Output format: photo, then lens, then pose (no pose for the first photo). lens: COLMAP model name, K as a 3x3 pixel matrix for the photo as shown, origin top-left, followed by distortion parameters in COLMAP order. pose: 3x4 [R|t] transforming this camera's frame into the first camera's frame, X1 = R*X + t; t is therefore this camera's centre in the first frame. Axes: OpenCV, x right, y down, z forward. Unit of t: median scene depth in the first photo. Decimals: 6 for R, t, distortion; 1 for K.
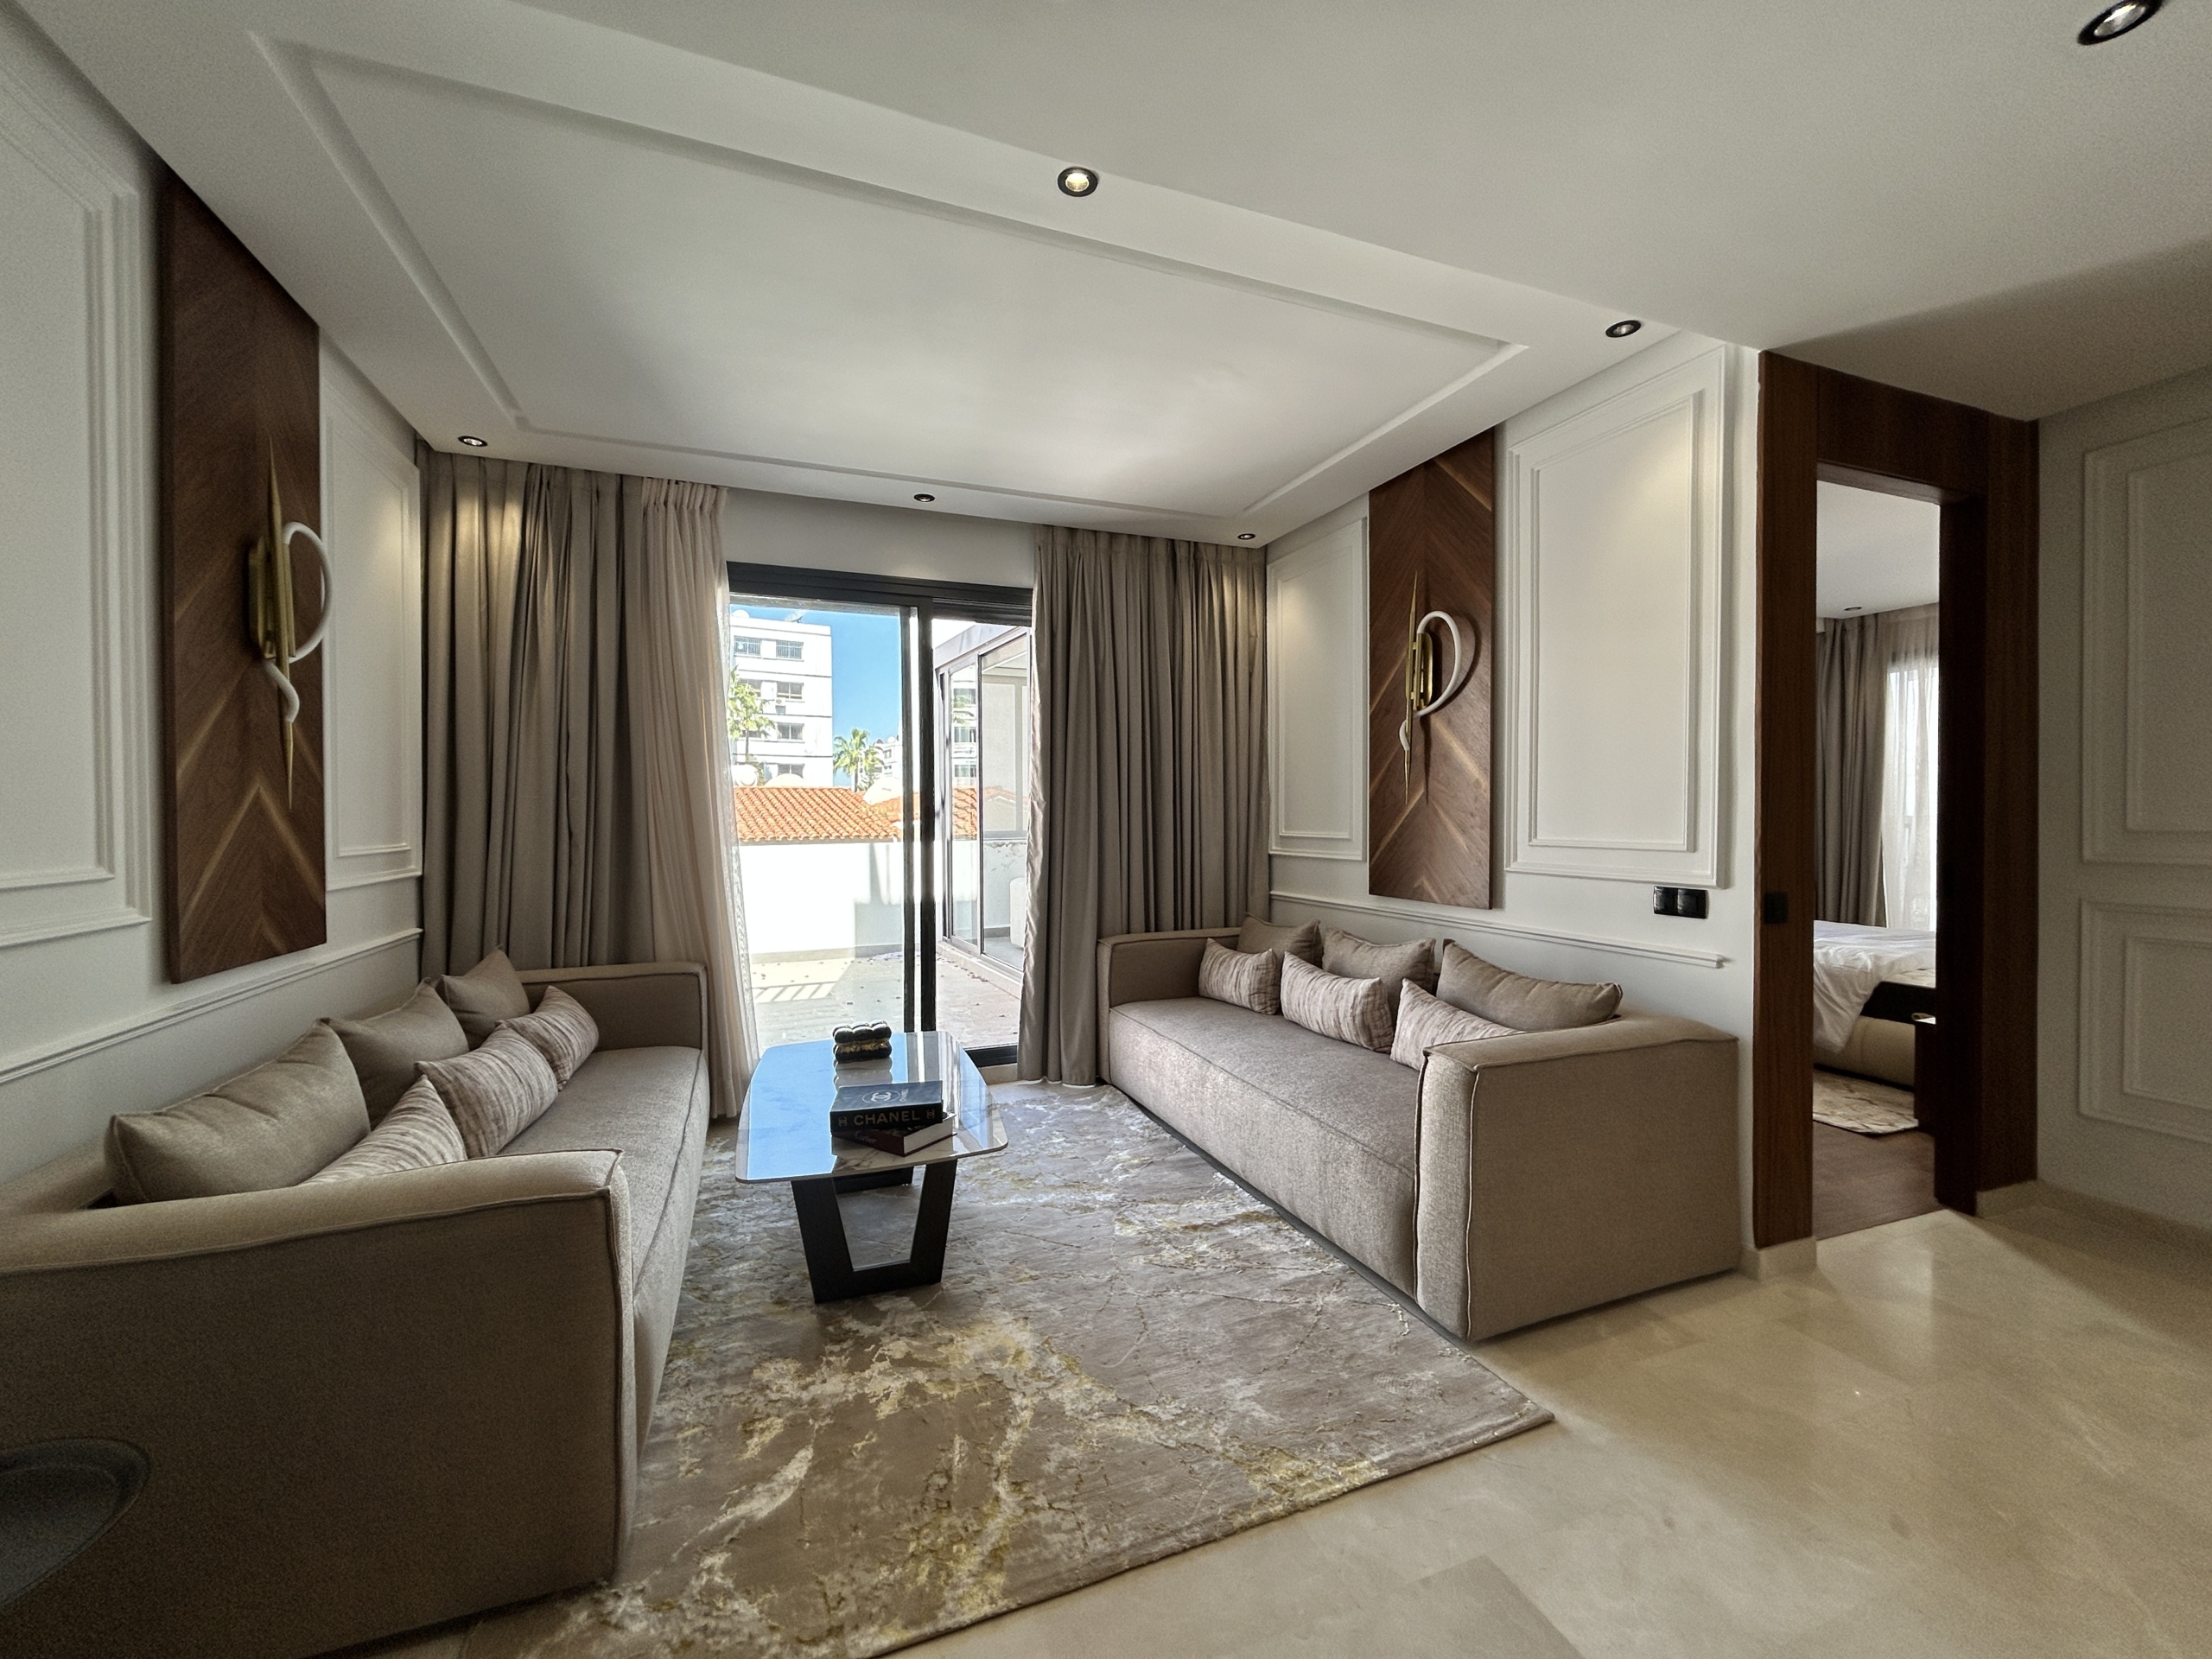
lens RADIAL K [[897.3, 0, 1102.5], [0, 897.3, 826.8], [0, 0, 1]] dist [-0.000976, 0.000695]
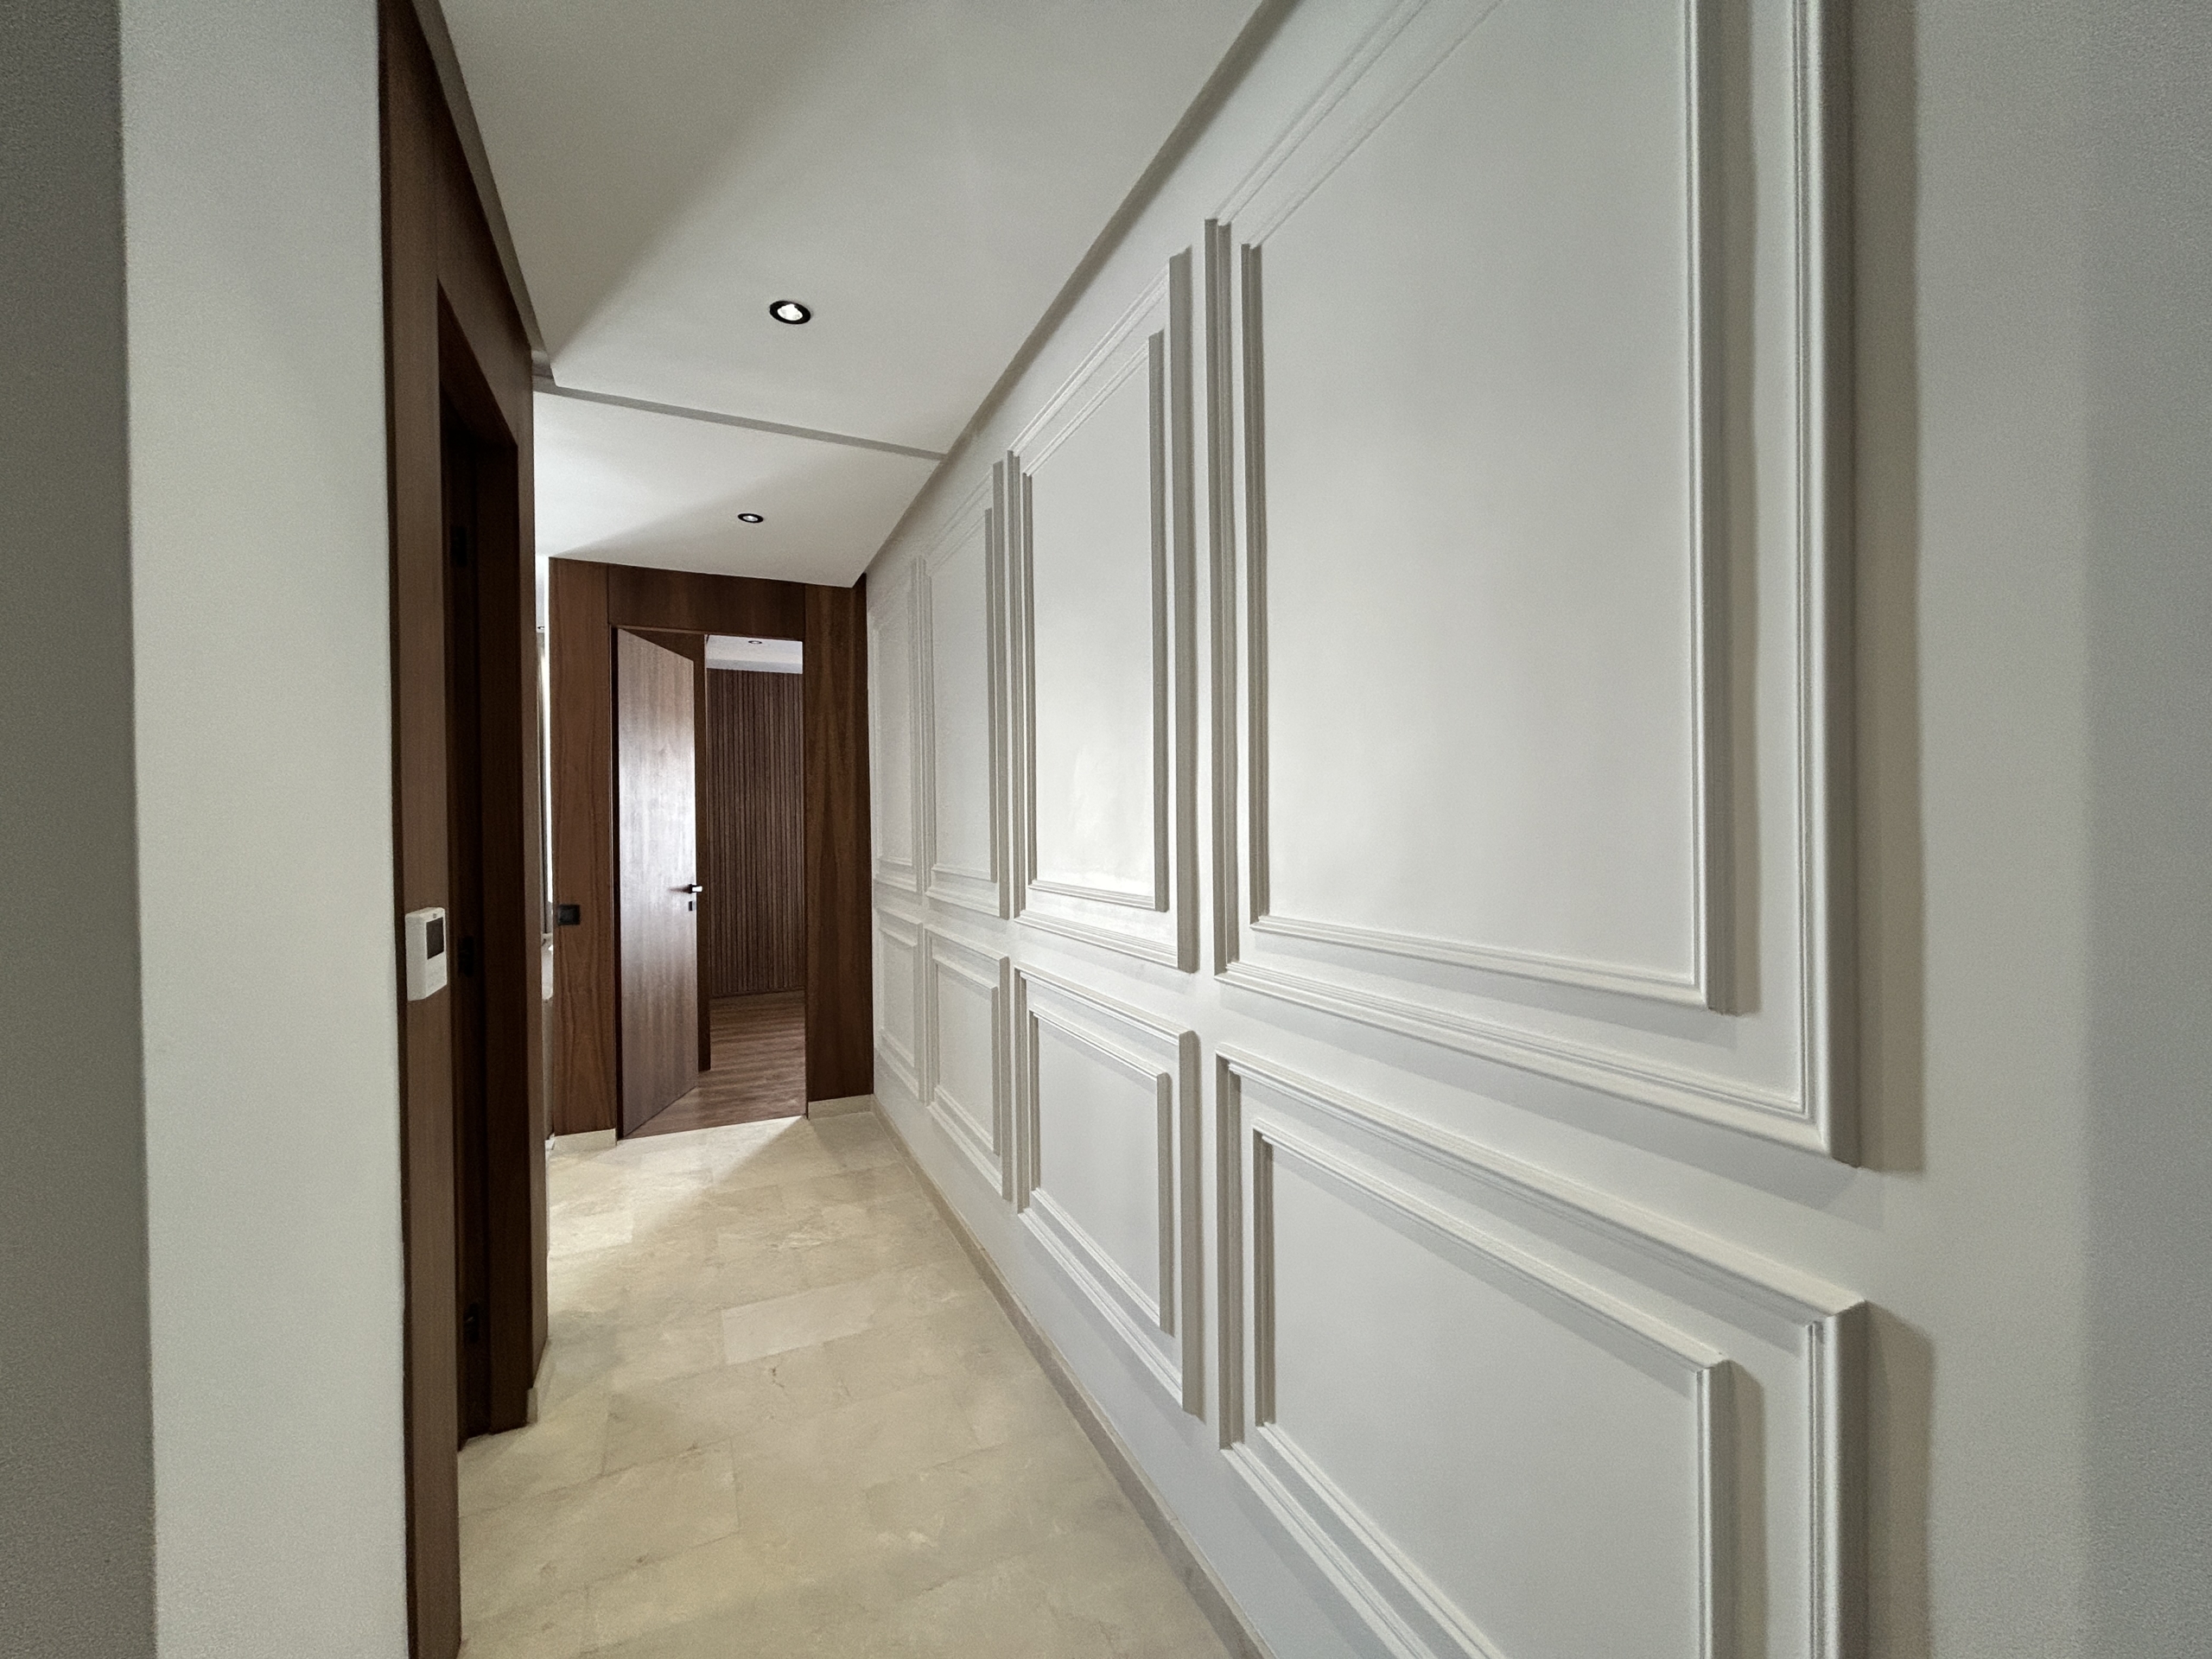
lens RADIAL K [[897.3, 0, 1110.6], [0, 897.3, 828.3], [0, 0, 1]] dist [-0.000976, 0.000695]
pose [[0.997067, -0.006275, 0.076274, 1.386564], [0.007022, 0.999930, -0.009529, -0.033566], [-0.076209, 0.010037, 0.997041, -0.545877]]
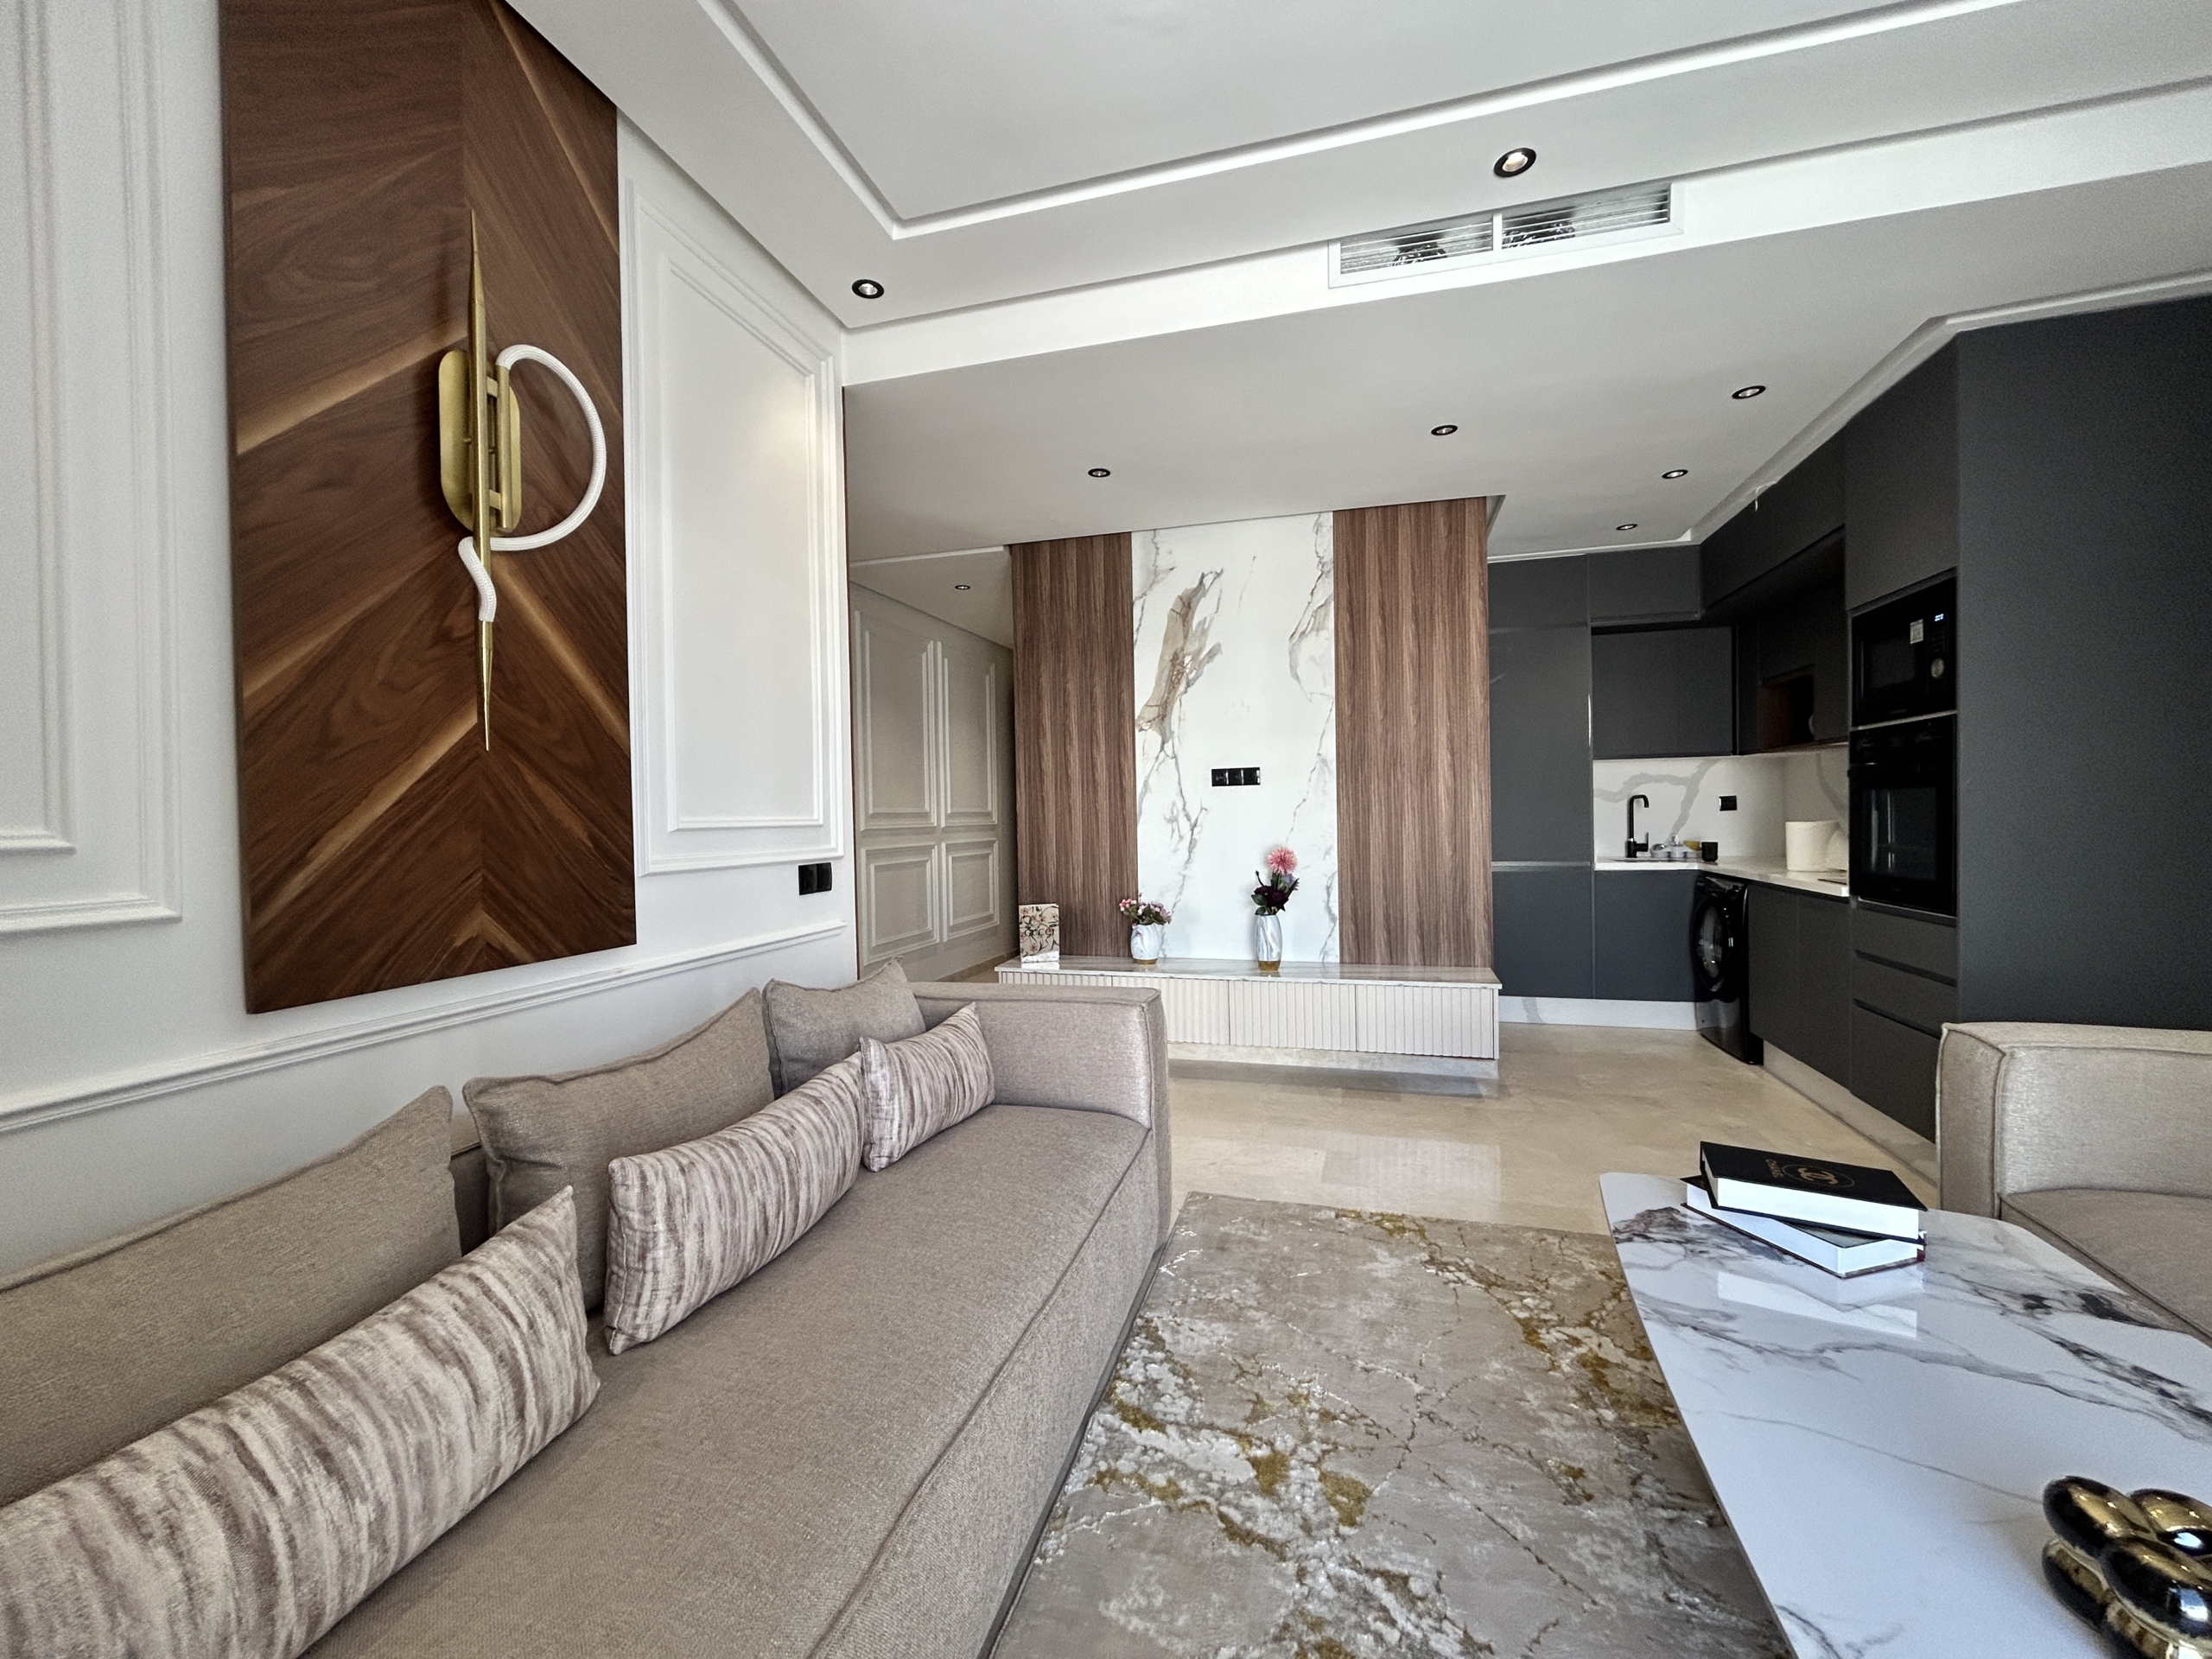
lens RADIAL K [[897.3, 0, 1101.7], [0, 897.3, 827.0], [0, 0, 1]] dist [-0.000976, 0.000695]
pose [[-0.789678, 0.010559, 0.613430, -0.196699], [0.030954, 0.999264, 0.022647, 0.014635], [-0.612740, 0.036872, -0.789424, 1.510307]]
